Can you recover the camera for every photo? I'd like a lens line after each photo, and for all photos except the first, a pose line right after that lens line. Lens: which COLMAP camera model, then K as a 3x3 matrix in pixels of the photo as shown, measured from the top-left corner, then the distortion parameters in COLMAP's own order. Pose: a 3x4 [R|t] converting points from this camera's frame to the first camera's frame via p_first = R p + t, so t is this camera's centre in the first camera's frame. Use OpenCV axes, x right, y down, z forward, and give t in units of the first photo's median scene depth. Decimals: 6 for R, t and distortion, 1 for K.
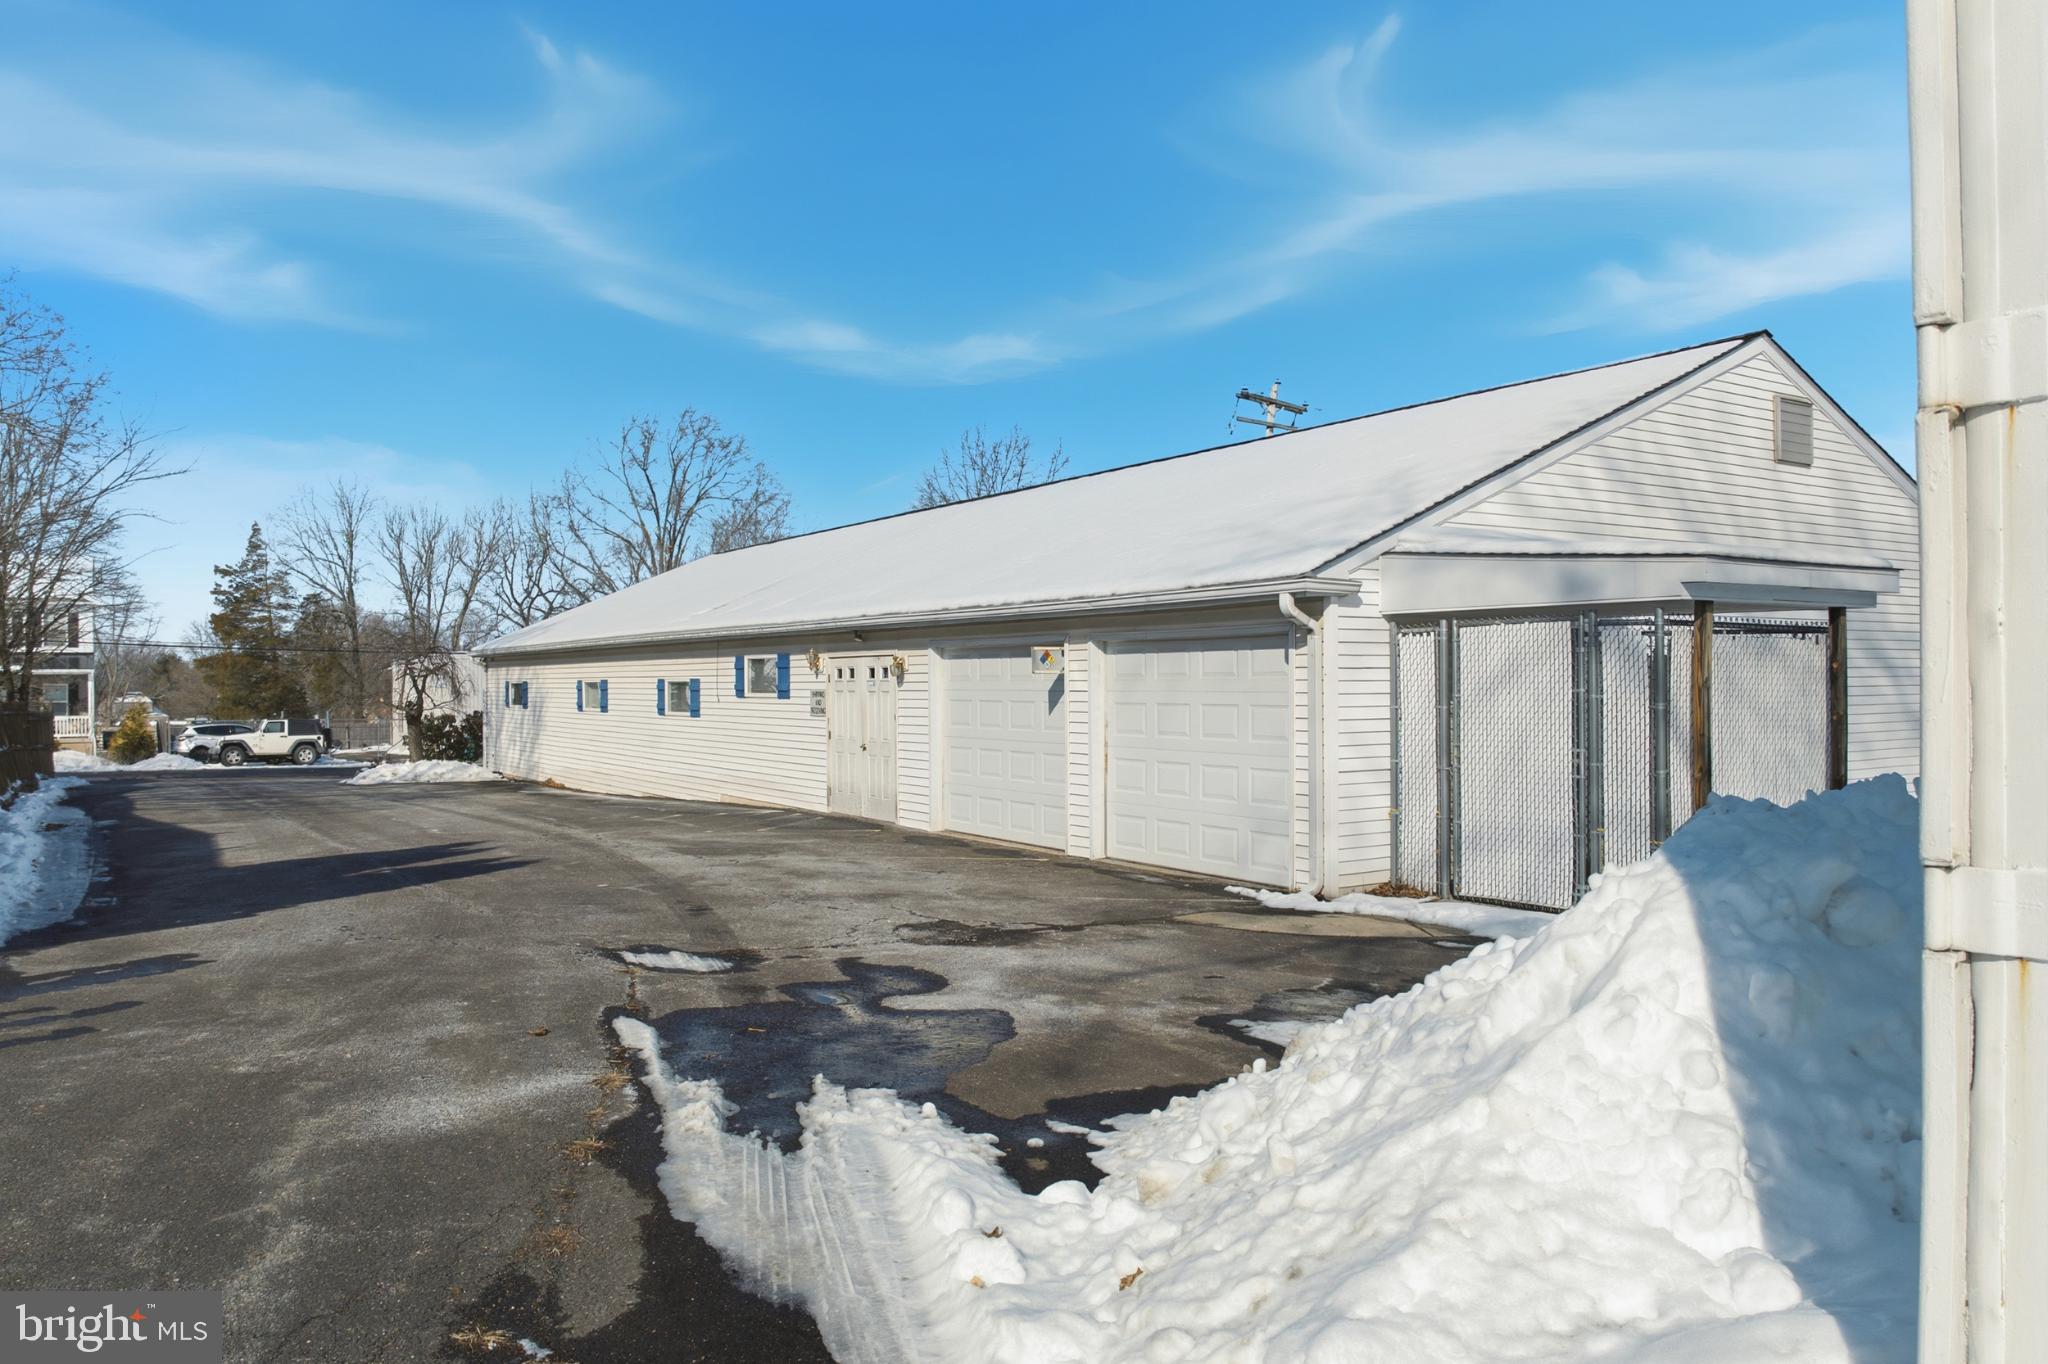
lens RADIAL K [[1447.4, 0, 997.5], [0, 1447.4, 619.1], [0, 0, 1]] dist [-0.051342, -0.003817]
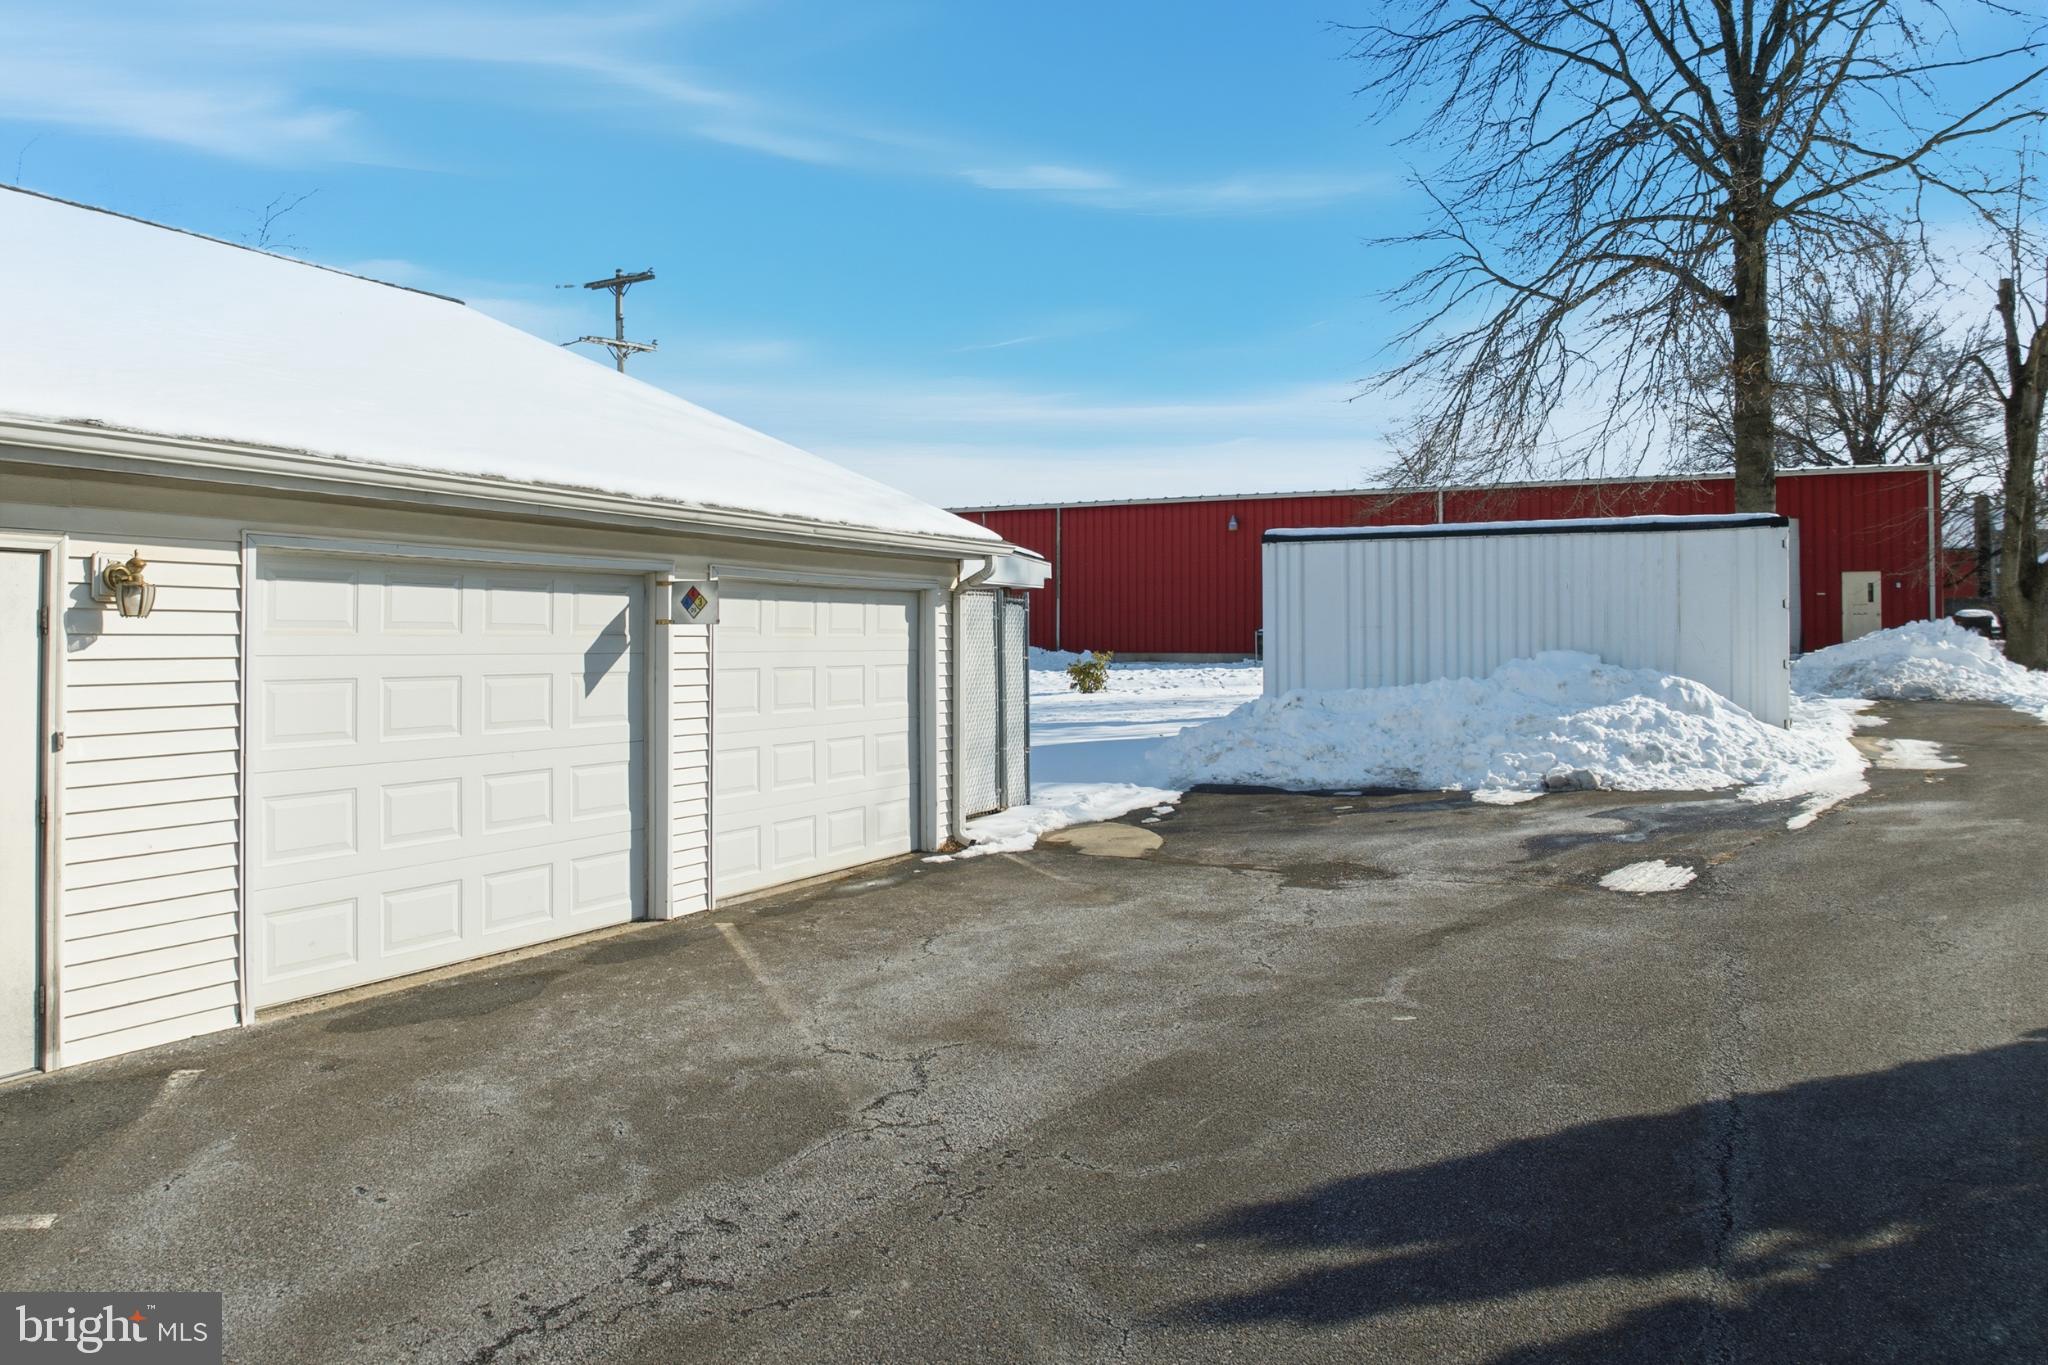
lens RADIAL K [[1447.4, 0, 997.5], [0, 1447.4, 619.6], [0, 0, 1]] dist [-0.051342, -0.003817]
pose [[-0.509133, 0.014252, 0.860570, -0.390754], [-0.037977, 0.998517, -0.039005, 0.038347], [-0.859849, -0.052541, -0.507837, 0.844527]]
